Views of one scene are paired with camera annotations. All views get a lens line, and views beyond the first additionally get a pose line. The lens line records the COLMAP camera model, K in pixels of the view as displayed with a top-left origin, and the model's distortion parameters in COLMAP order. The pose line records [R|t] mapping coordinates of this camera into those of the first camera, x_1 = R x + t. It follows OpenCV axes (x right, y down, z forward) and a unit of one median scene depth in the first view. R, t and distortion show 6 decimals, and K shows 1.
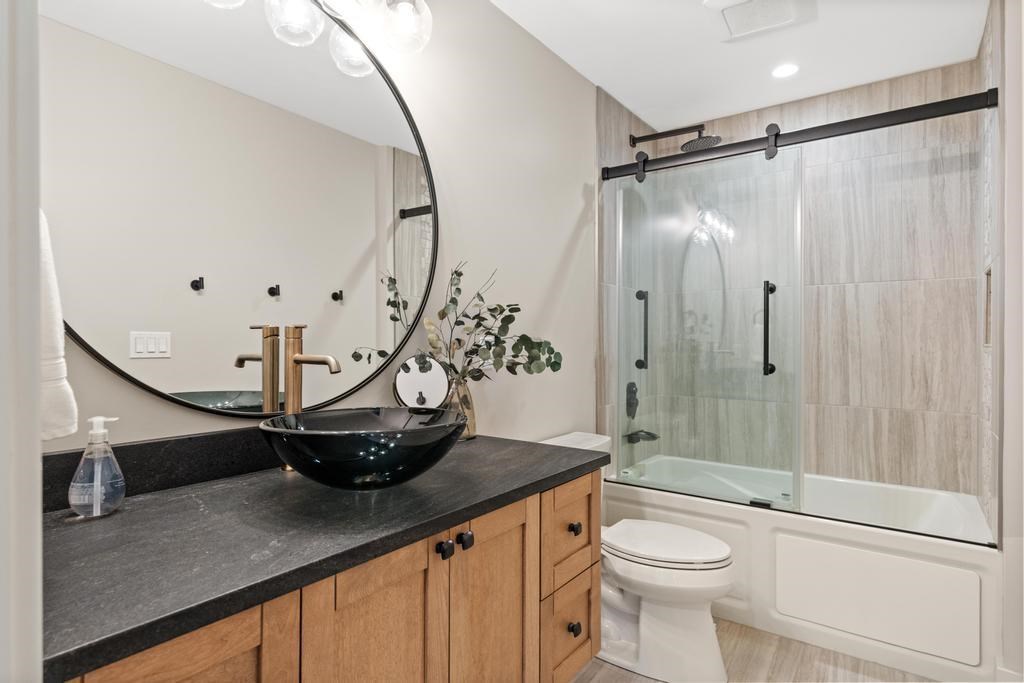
lens RADIAL K [[549.6, 0, 512.0], [0, 549.6, 341.5], [0, 0, 1]] dist [-0.004094, -0.000080]
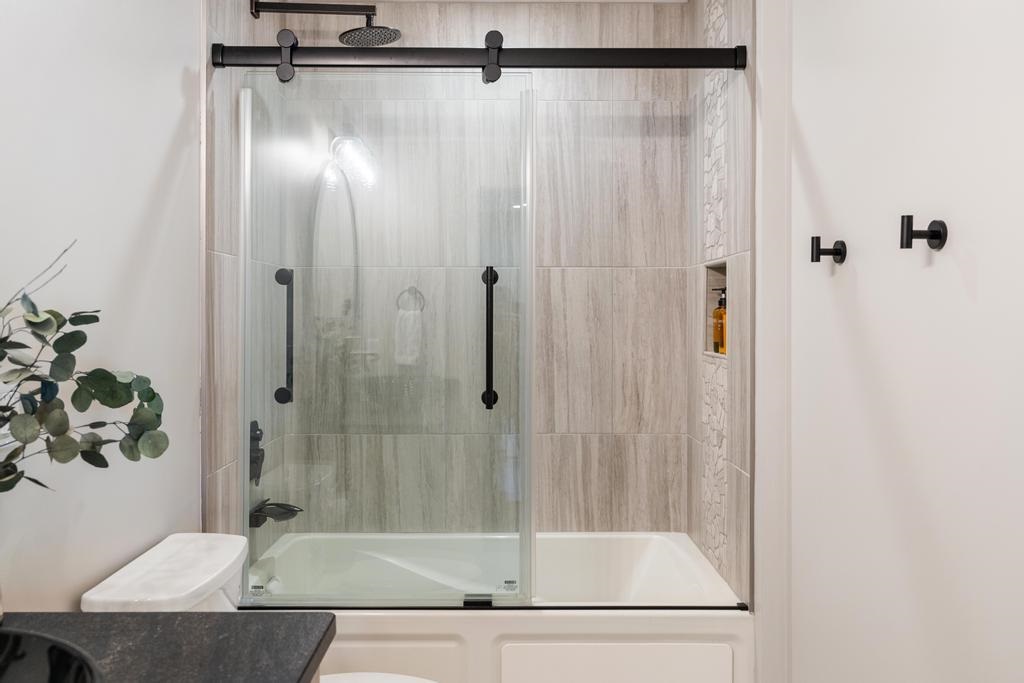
lens RADIAL K [[806.1, 0, 512.3], [0, 806.1, 313.3], [0, 0, 1]] dist [0.000884, -0.000990]
pose [[0.802378, -0.000082, 0.596817, -0.083168], [-0.000140, 1.000000, 0.000325, -0.046943], [-0.596817, -0.000345, 0.802378, 0.176199]]
